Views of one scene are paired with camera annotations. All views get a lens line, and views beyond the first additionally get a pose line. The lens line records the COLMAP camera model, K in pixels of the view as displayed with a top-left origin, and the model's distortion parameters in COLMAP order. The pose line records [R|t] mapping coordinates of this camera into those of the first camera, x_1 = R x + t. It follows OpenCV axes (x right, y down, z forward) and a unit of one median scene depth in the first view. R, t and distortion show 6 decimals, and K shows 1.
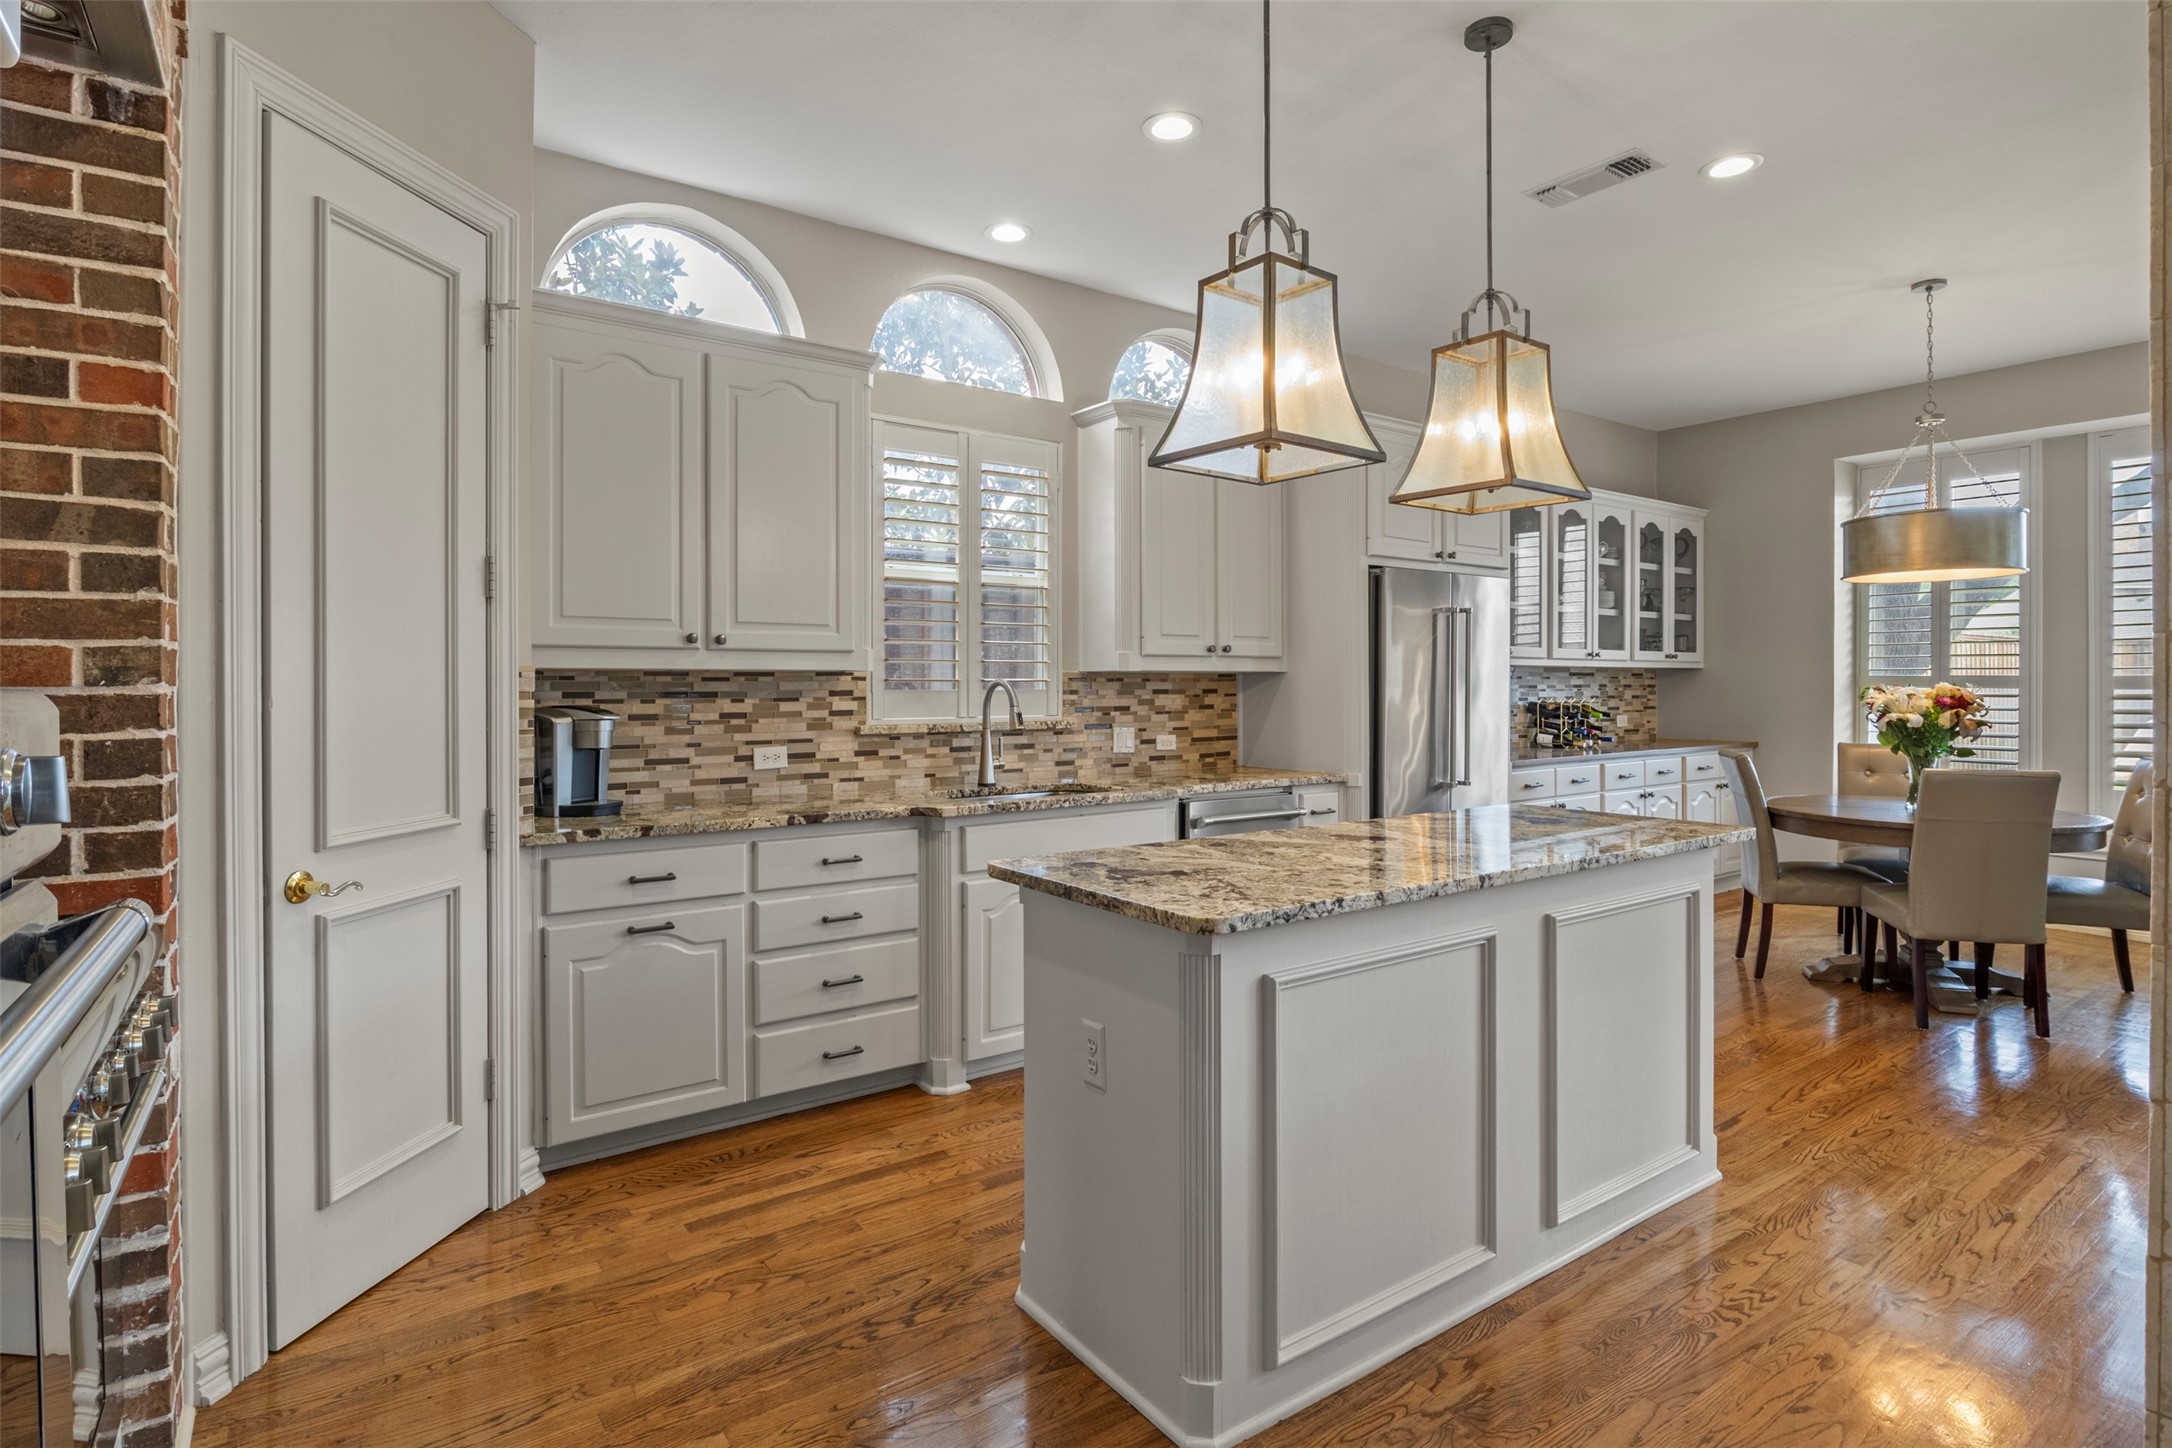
lens RADIAL K [[1105.3, 0, 1121.1], [0, 1105.3, 696.0], [0, 0, 1]] dist [-0.001425, -0.000701]
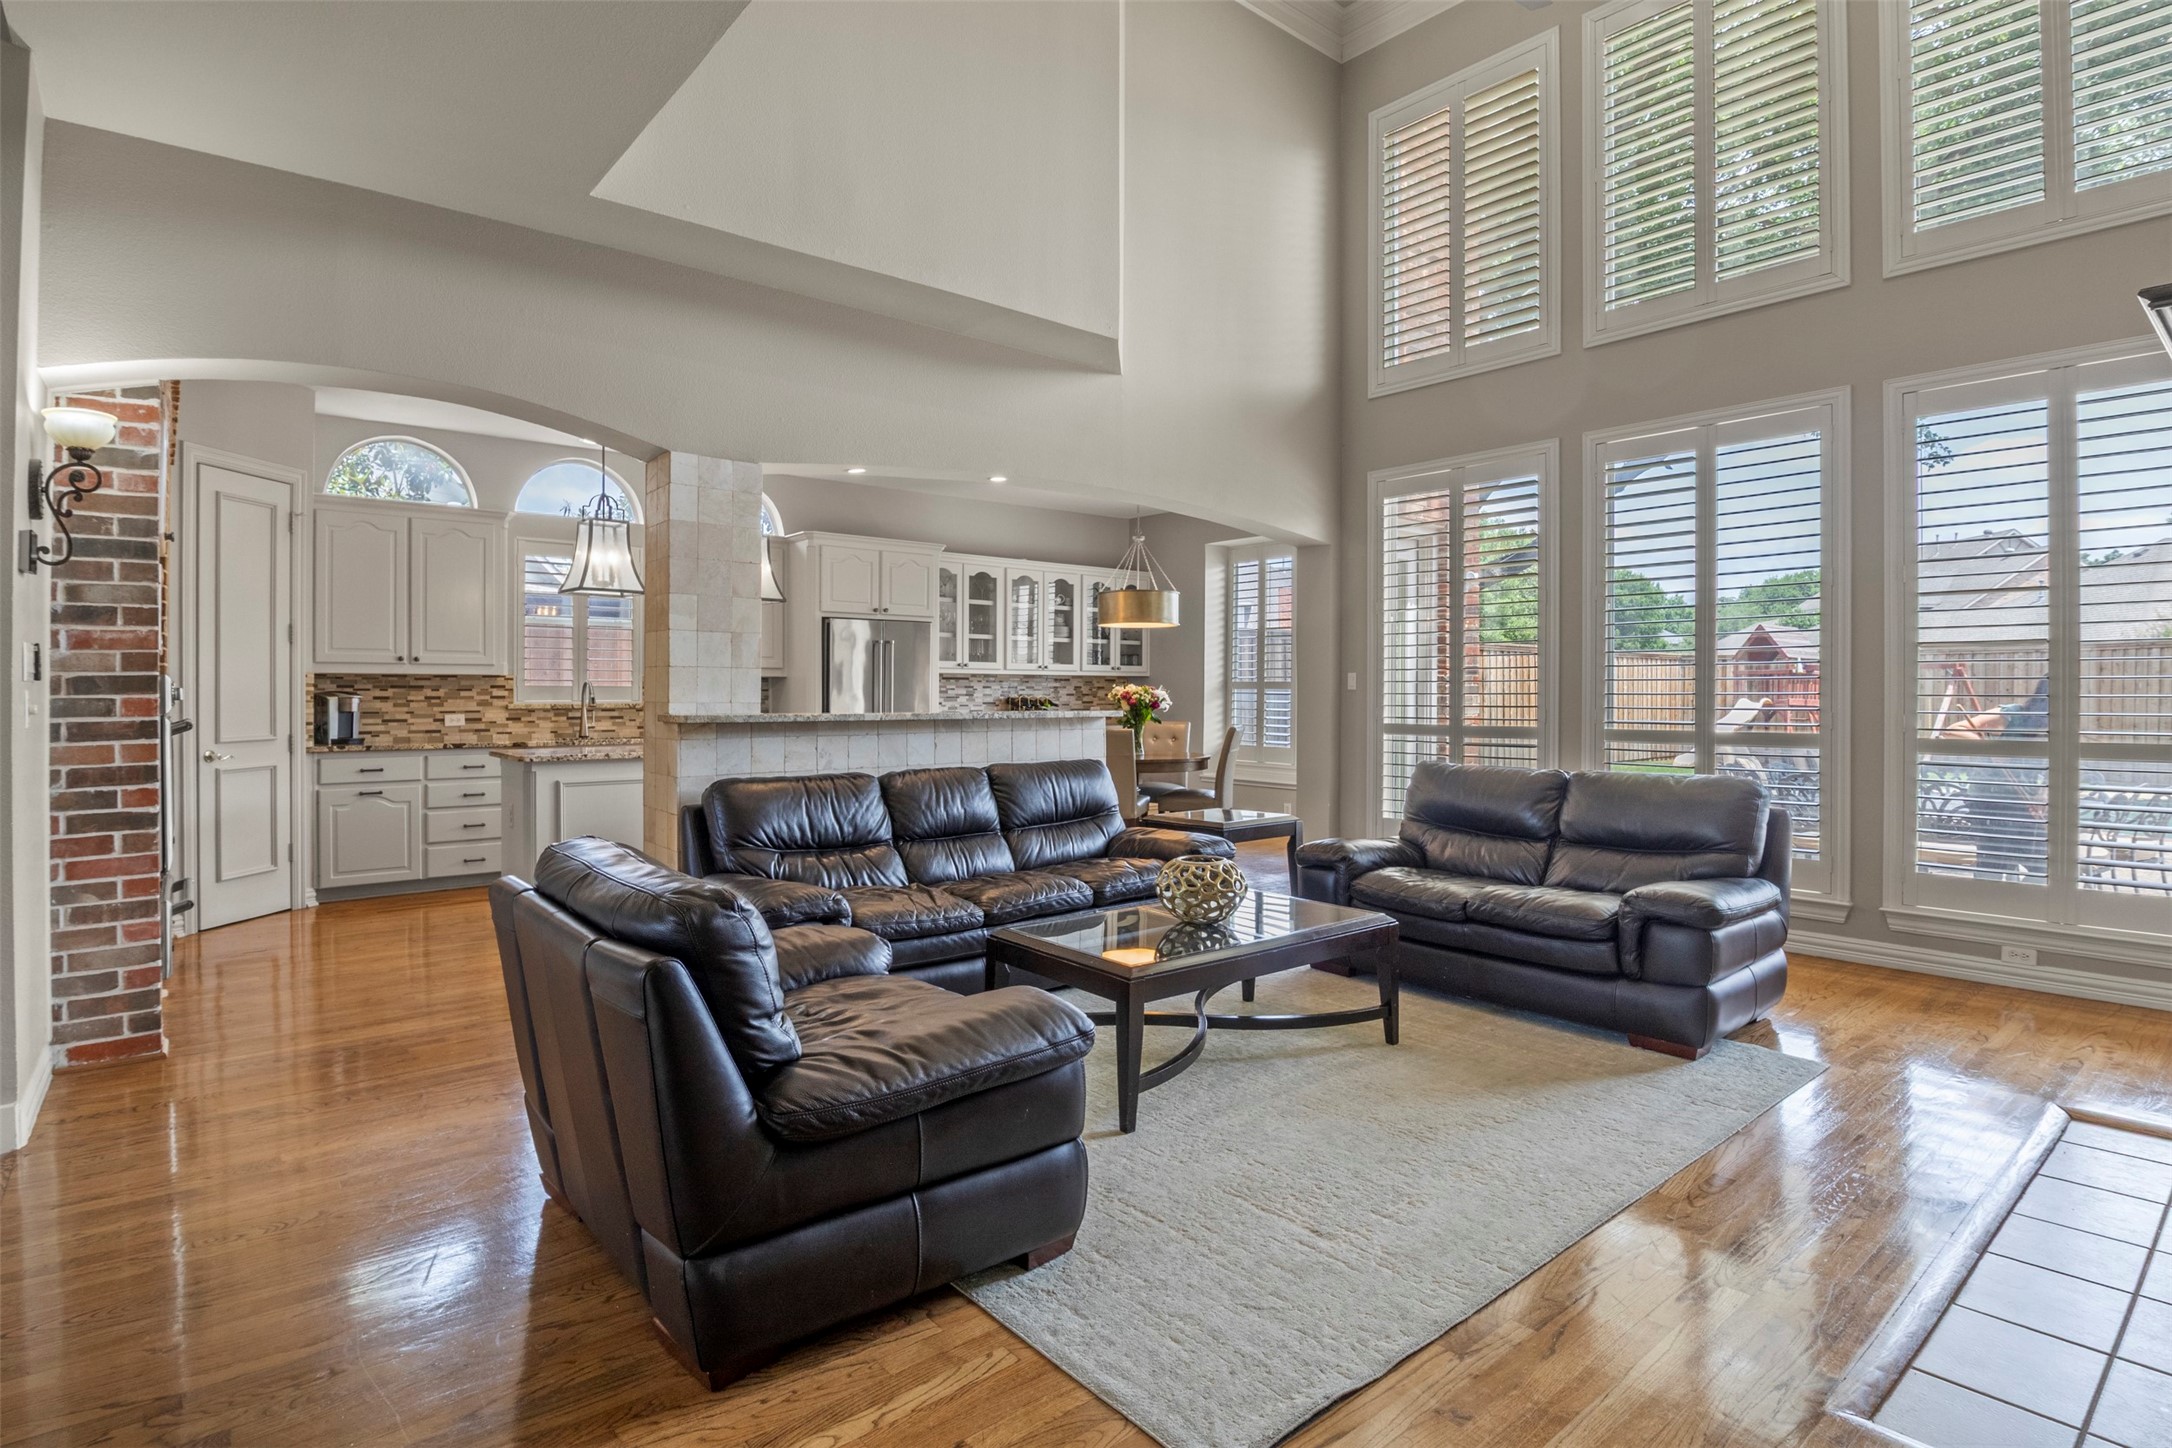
lens RADIAL K [[1105.3, 0, 1078.0], [0, 1105.3, 704.7], [0, 0, 1]] dist [-0.001425, -0.000701]
pose [[0.998312, 0.005122, 0.057848, 0.657326], [-0.005326, 0.999980, 0.003370, 0.017097], [-0.057829, -0.003672, 0.998320, -0.982025]]
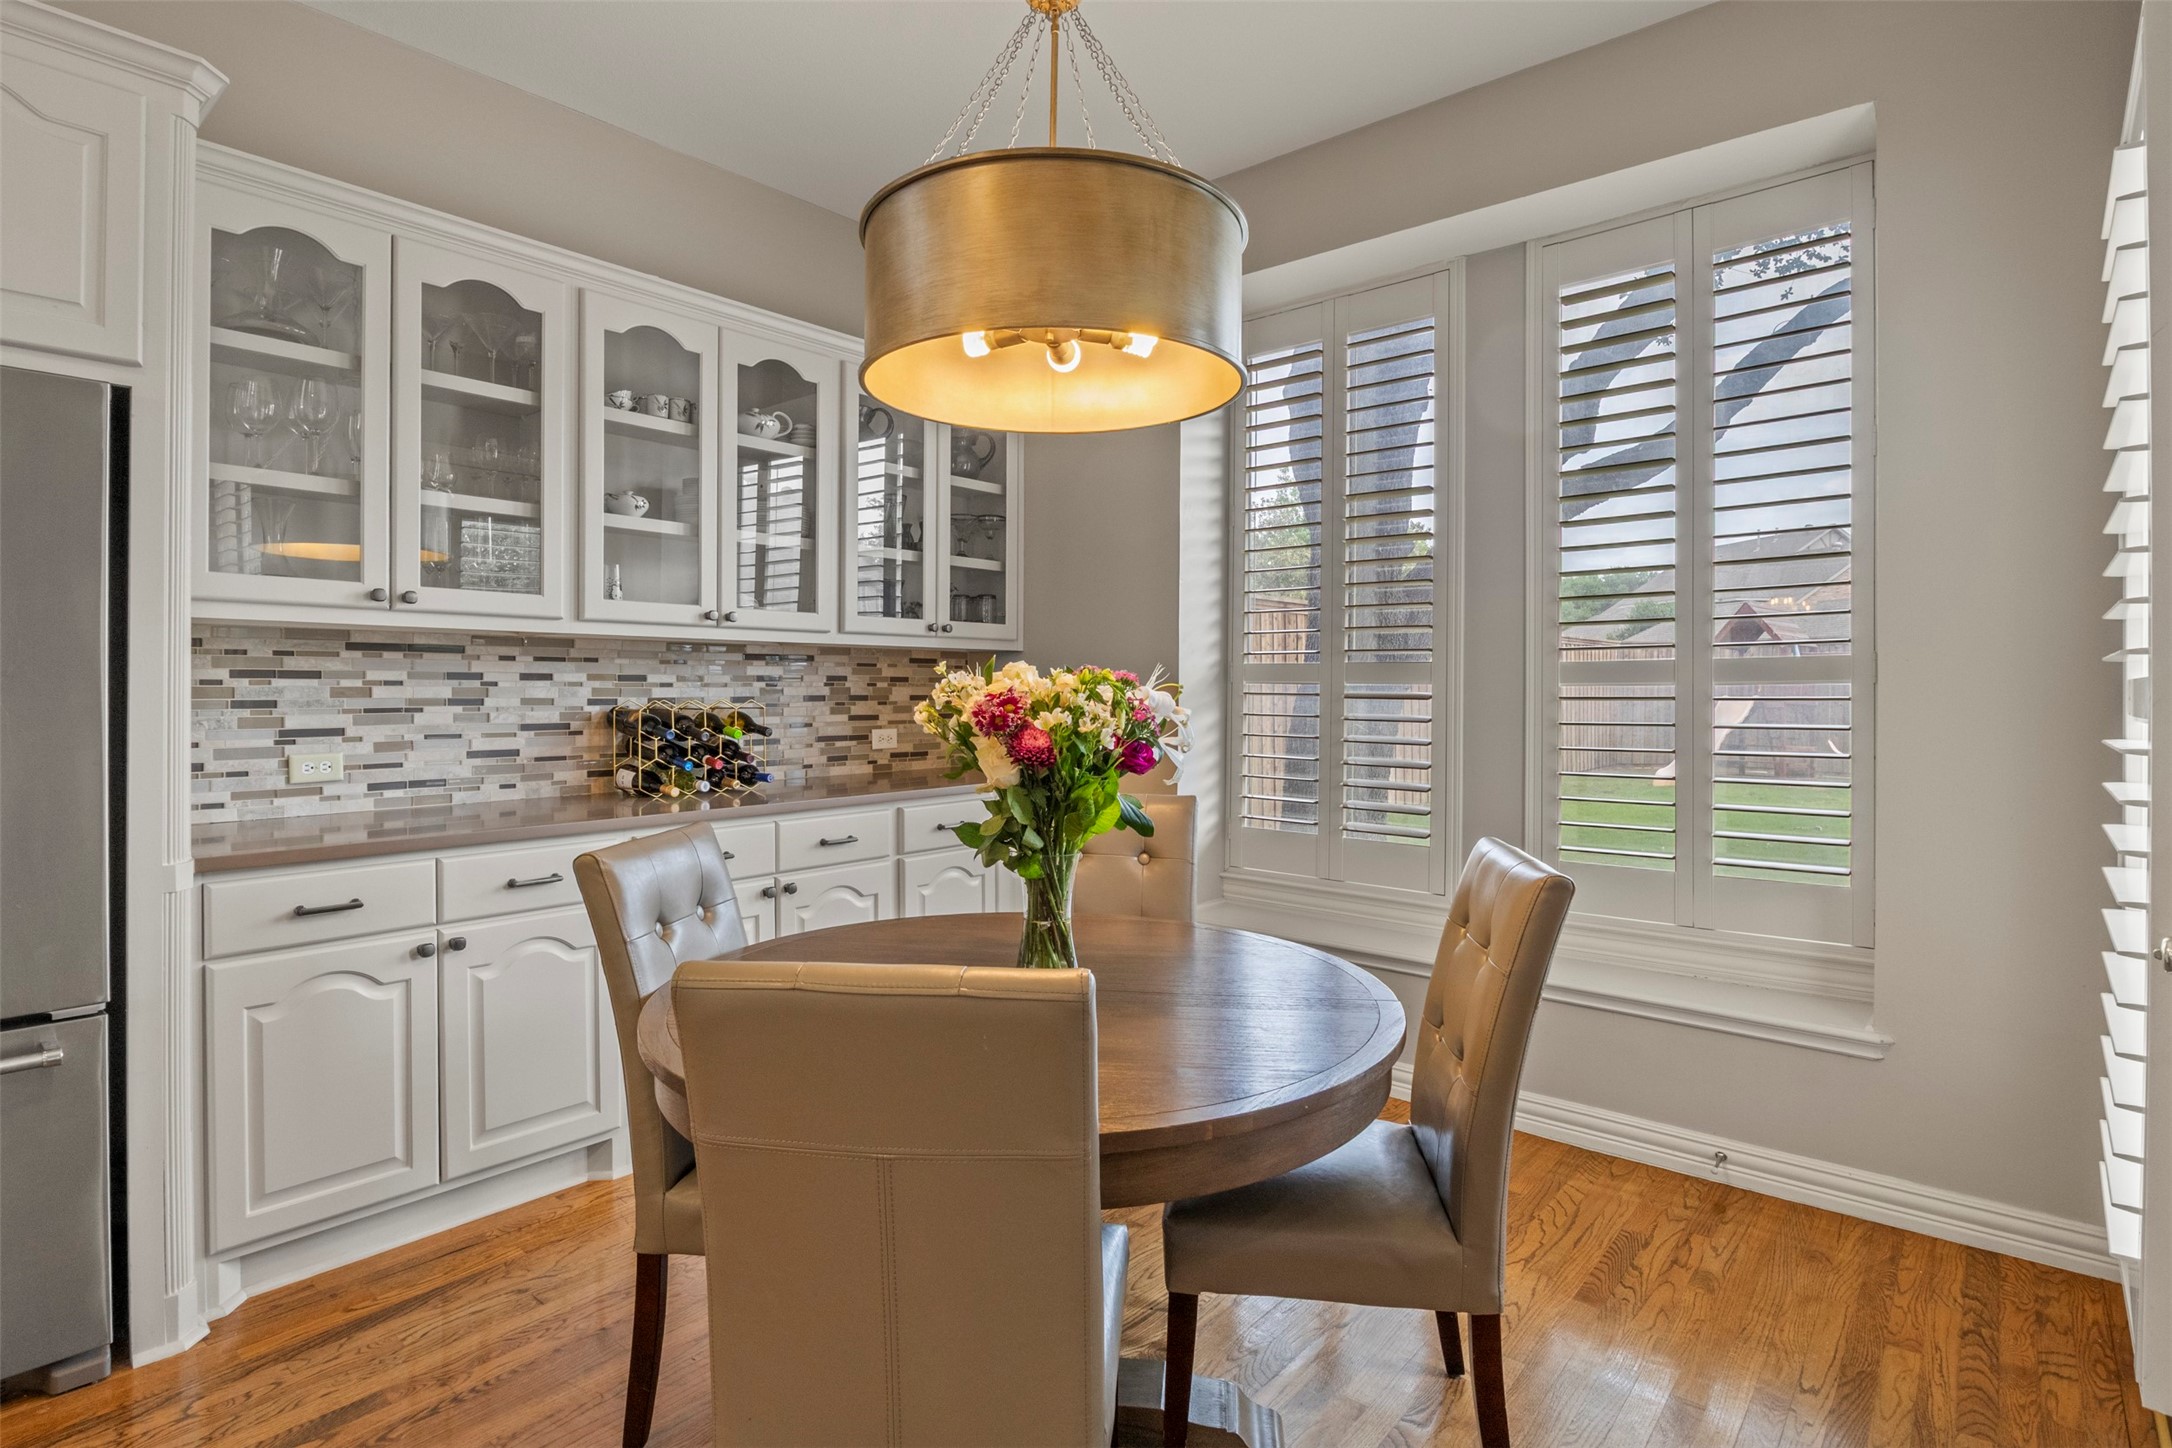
lens RADIAL K [[1105.3, 0, 1091.6], [0, 1105.3, 706.8], [0, 0, 1]] dist [-0.001425, -0.000701]
pose [[0.972987, -0.001545, 0.230853, 0.812781], [-0.001353, 0.999922, 0.012395, -0.002674], [-0.230854, -0.012373, 0.972910, 0.772504]]
